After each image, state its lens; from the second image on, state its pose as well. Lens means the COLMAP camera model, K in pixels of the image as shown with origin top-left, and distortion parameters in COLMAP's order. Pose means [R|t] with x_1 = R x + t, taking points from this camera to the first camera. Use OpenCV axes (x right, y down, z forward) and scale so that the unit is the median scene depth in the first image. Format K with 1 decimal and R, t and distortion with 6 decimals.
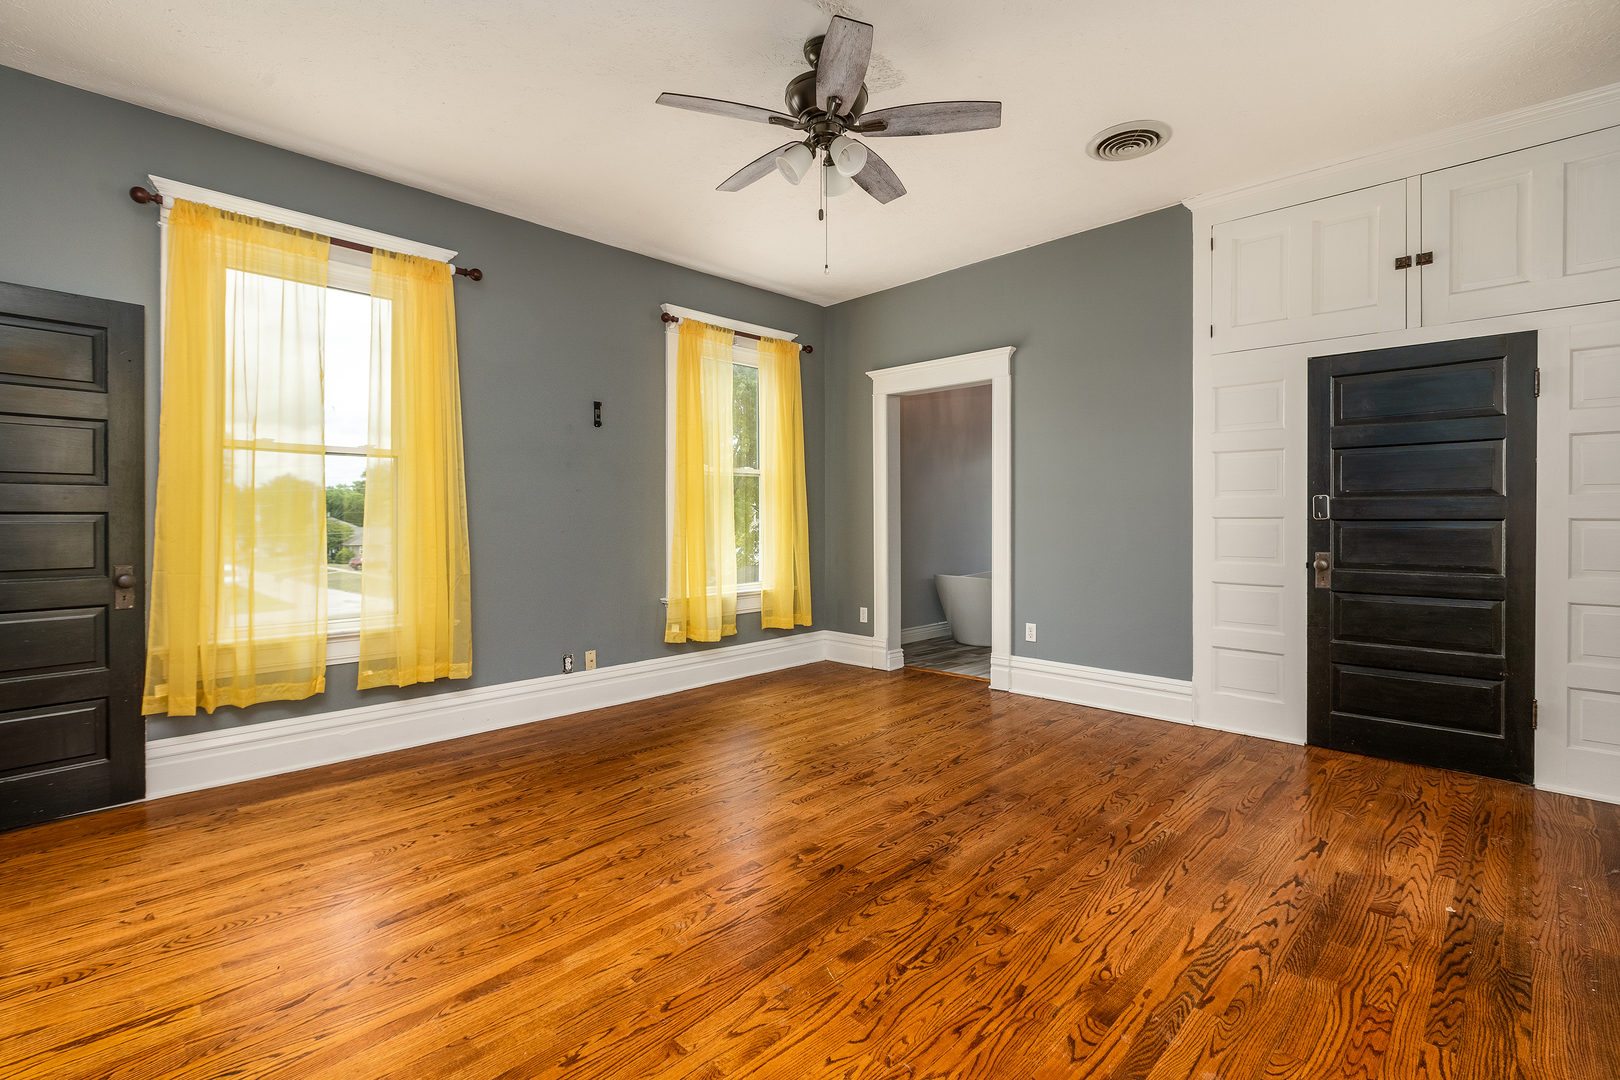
lens RADIAL K [[746.4, 0, 802.1], [0, 746.4, 527.5], [0, 0, 1]] dist [0.000830, 0.000803]
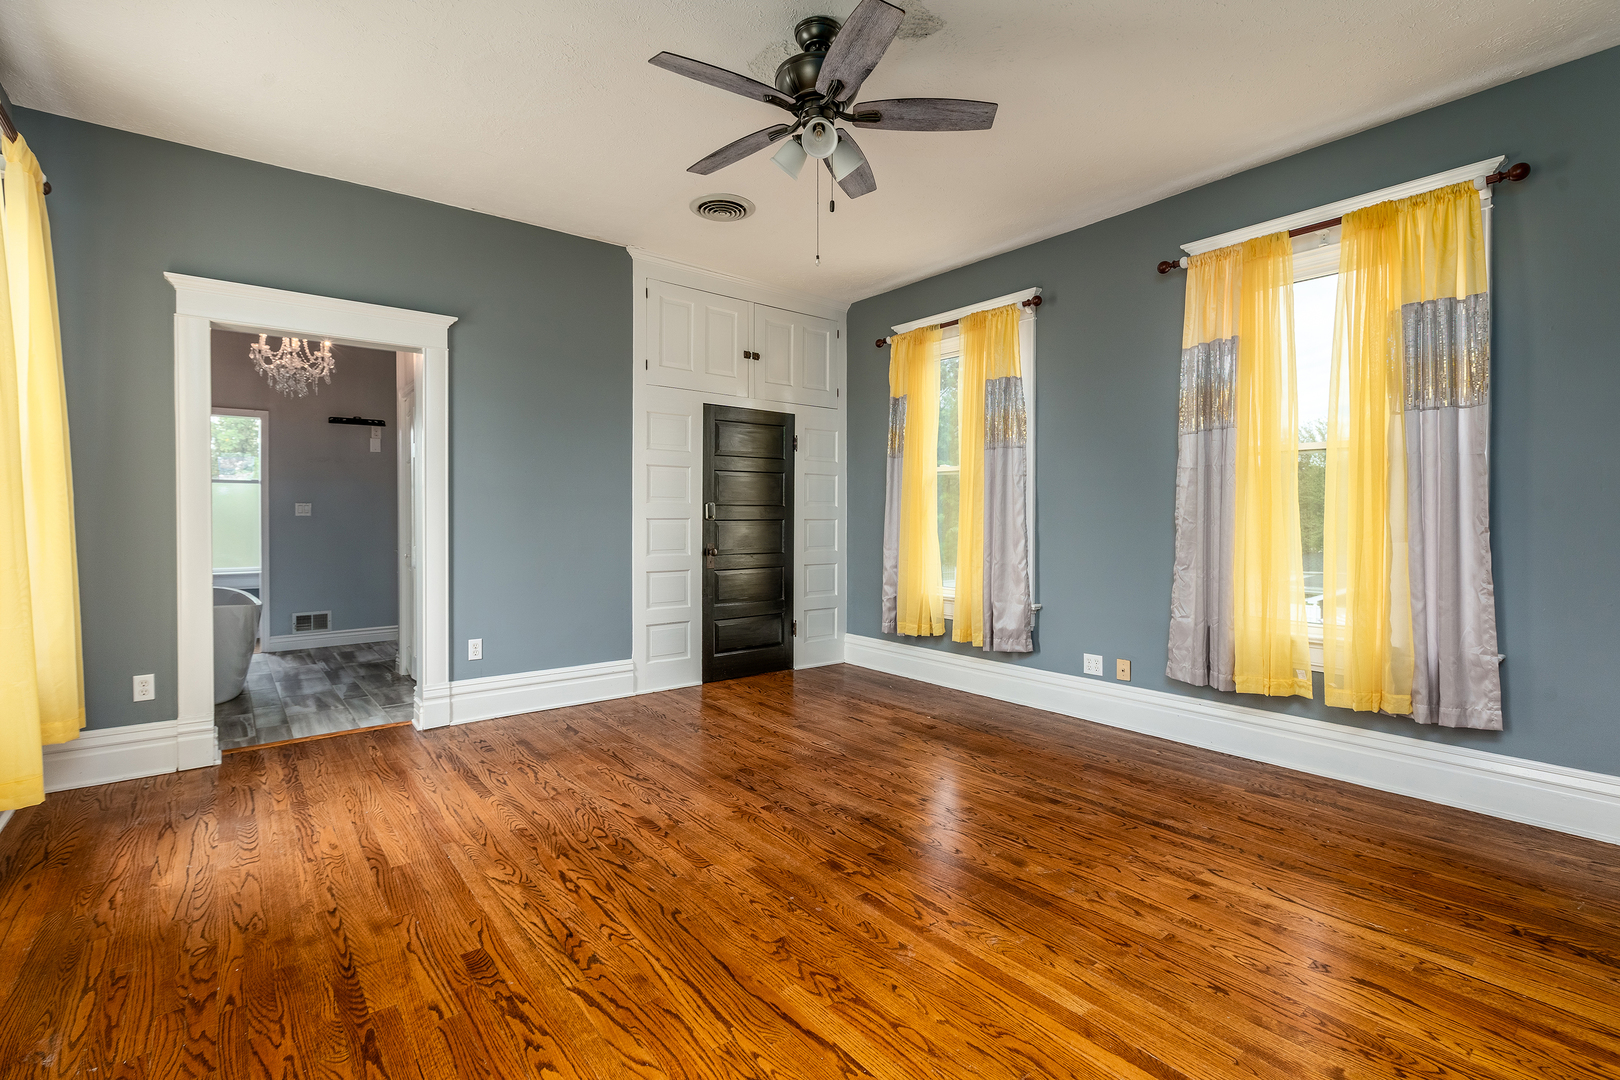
lens RADIAL K [[746.4, 0, 802.1], [0, 746.4, 527.5], [0, 0, 1]] dist [0.000830, 0.000803]
pose [[0.106753, -0.010516, 0.994230, -0.804537], [0.013599, 0.999866, 0.009115, -0.008686], [-0.994193, 0.012548, 0.106882, 0.799807]]
